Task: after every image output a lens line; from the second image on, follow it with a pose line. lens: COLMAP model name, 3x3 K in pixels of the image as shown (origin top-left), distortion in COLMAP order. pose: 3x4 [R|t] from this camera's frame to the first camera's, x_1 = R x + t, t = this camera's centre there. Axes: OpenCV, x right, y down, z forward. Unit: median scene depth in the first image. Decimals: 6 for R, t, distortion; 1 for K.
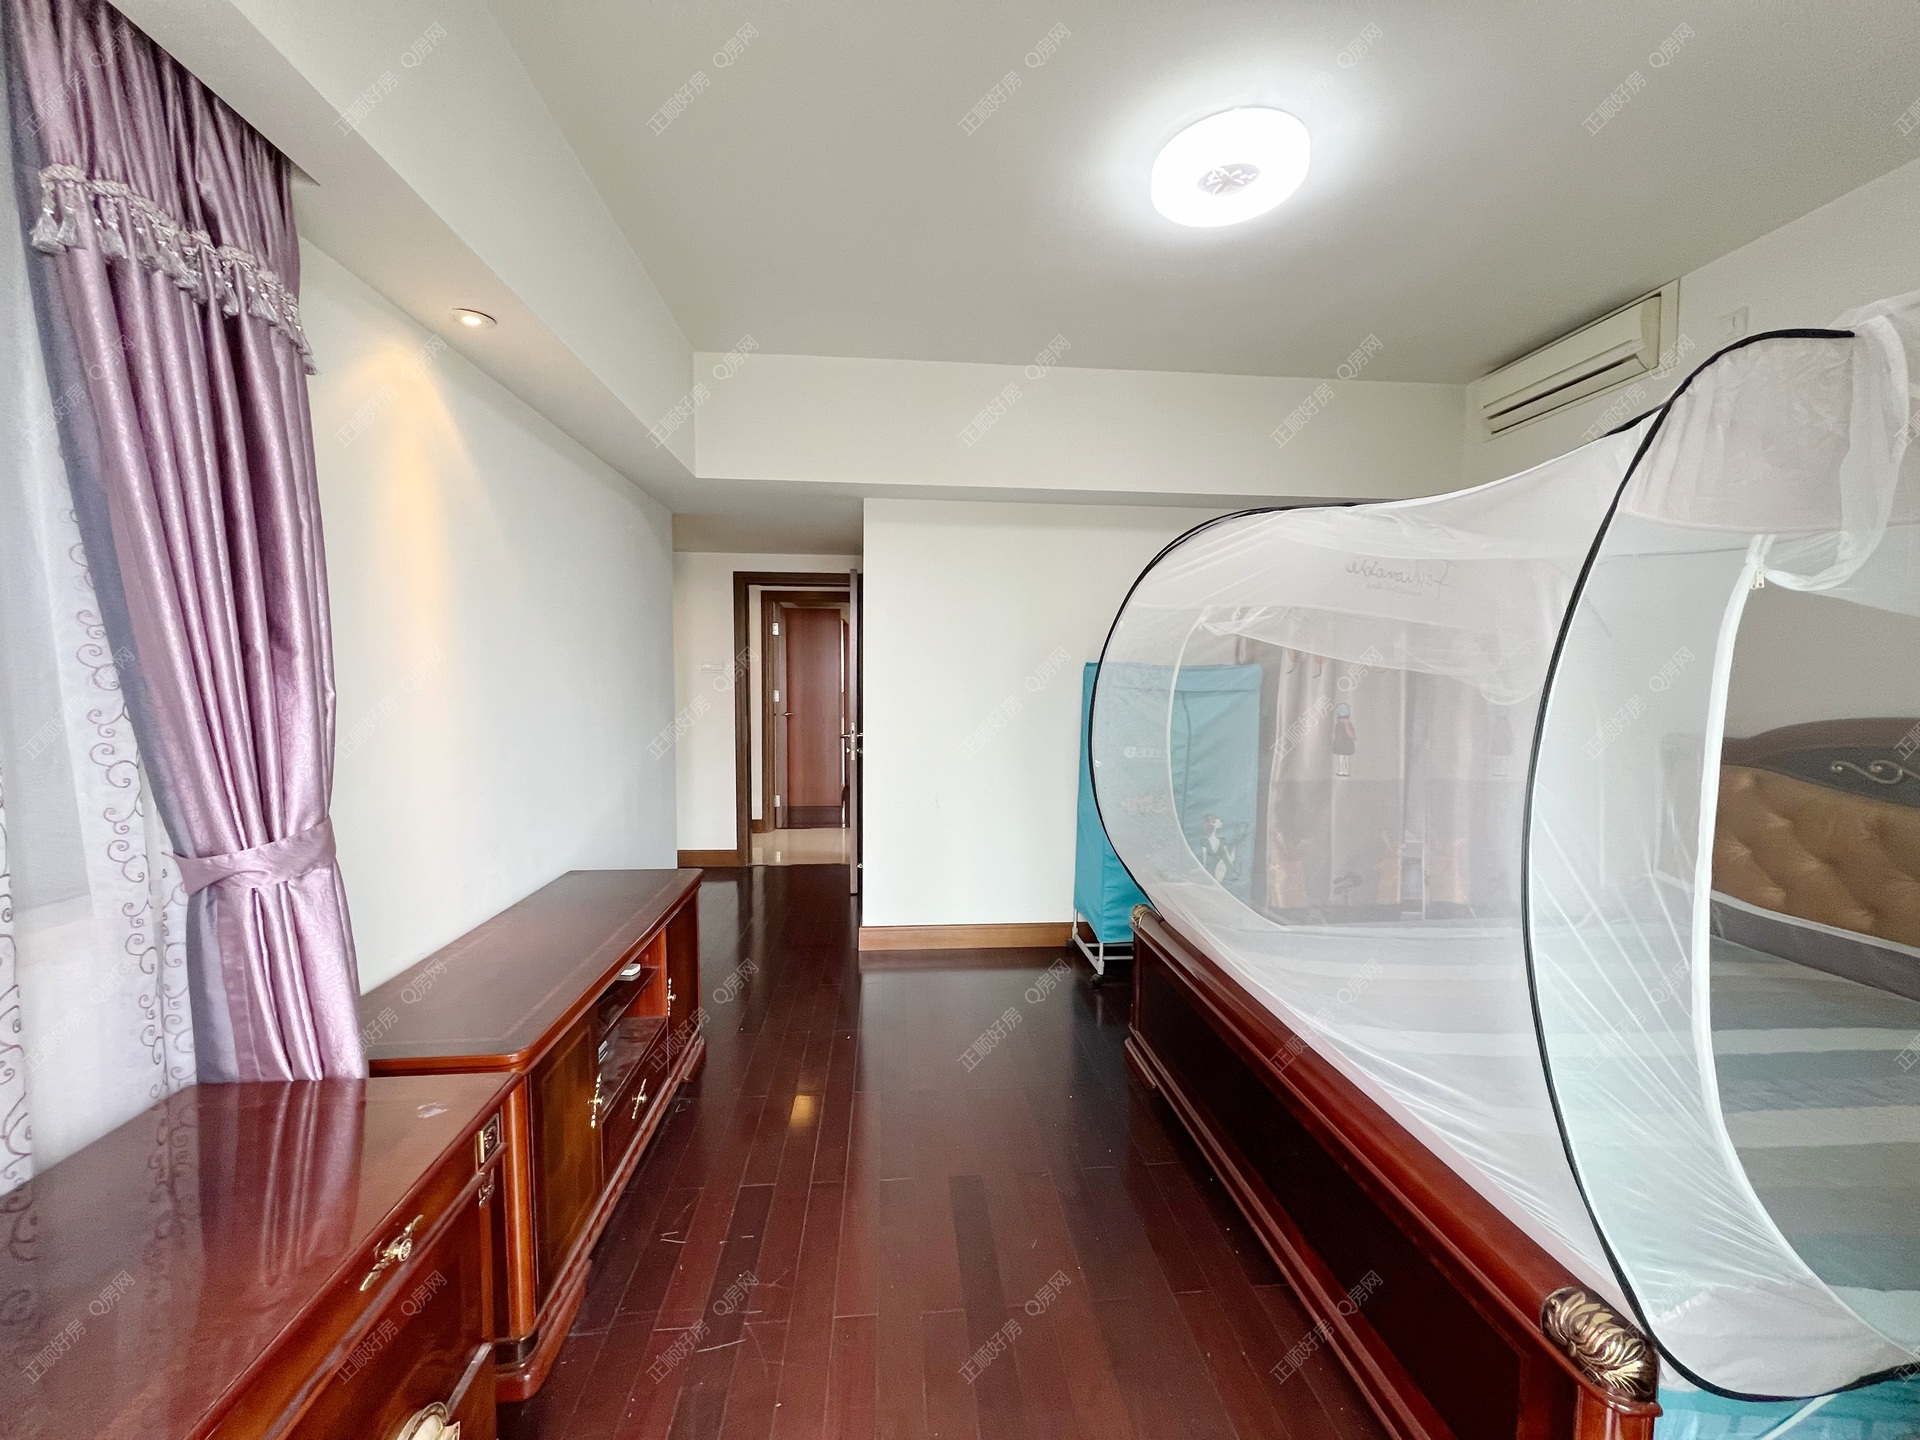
lens RADIAL K [[768.9, 0, 960.0], [0, 768.9, 720.0], [0, 0, 1]] dist [0.000760, 0.000226]
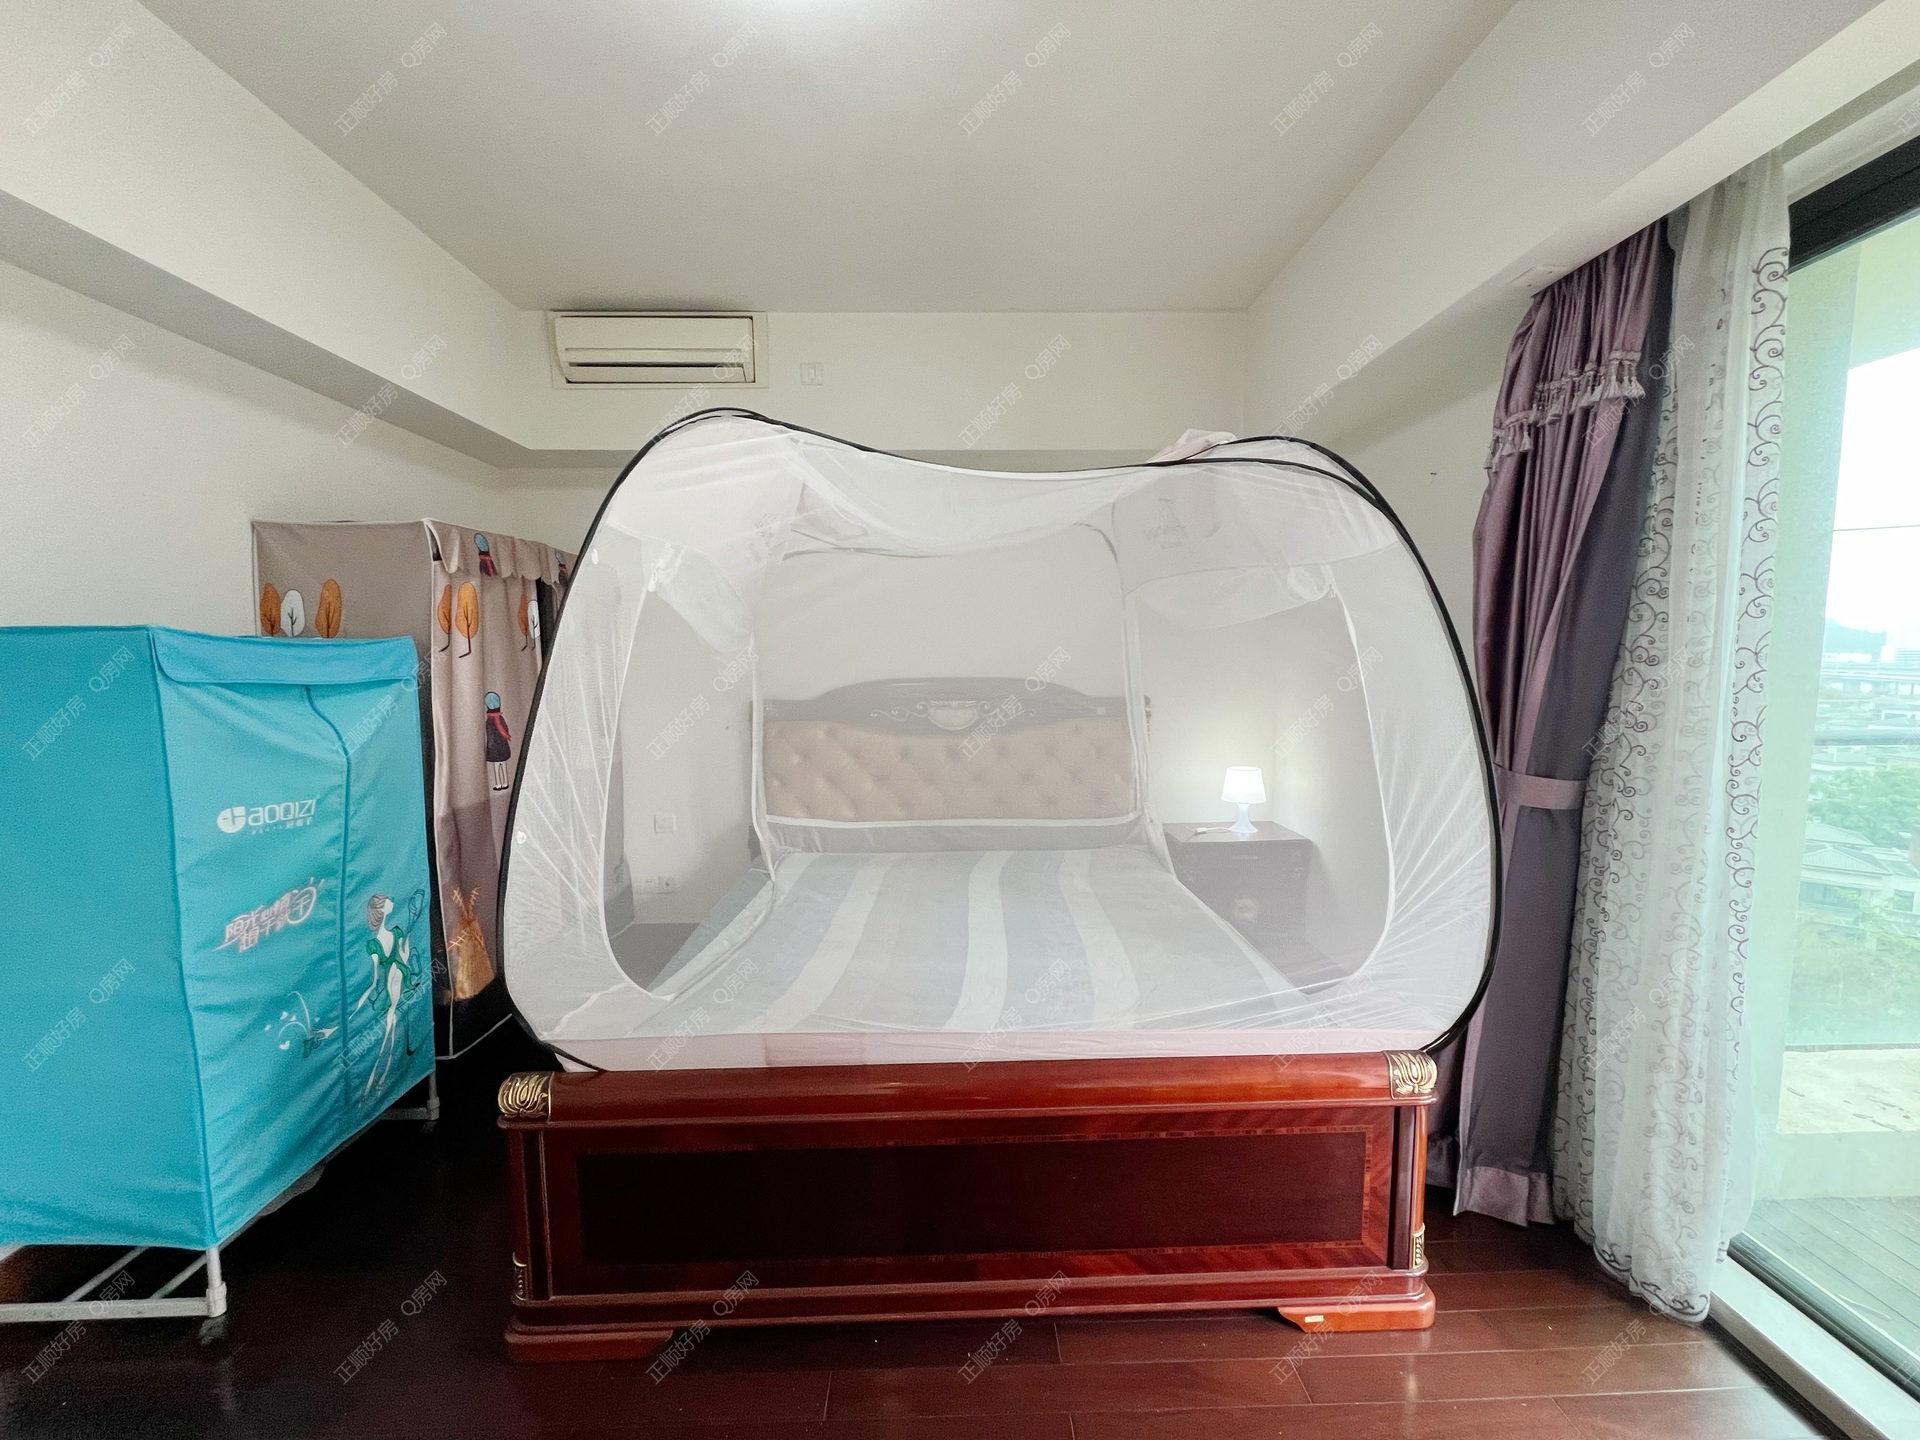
lens RADIAL K [[768.9, 0, 960.0], [0, 768.9, 720.0], [0, 0, 1]] dist [0.000760, 0.000226]
pose [[0.063786, -0.087707, 0.994102, -0.258468], [0.066780, 0.994273, 0.083437, -0.033280], [-0.995727, 0.061064, 0.069278, 0.638233]]
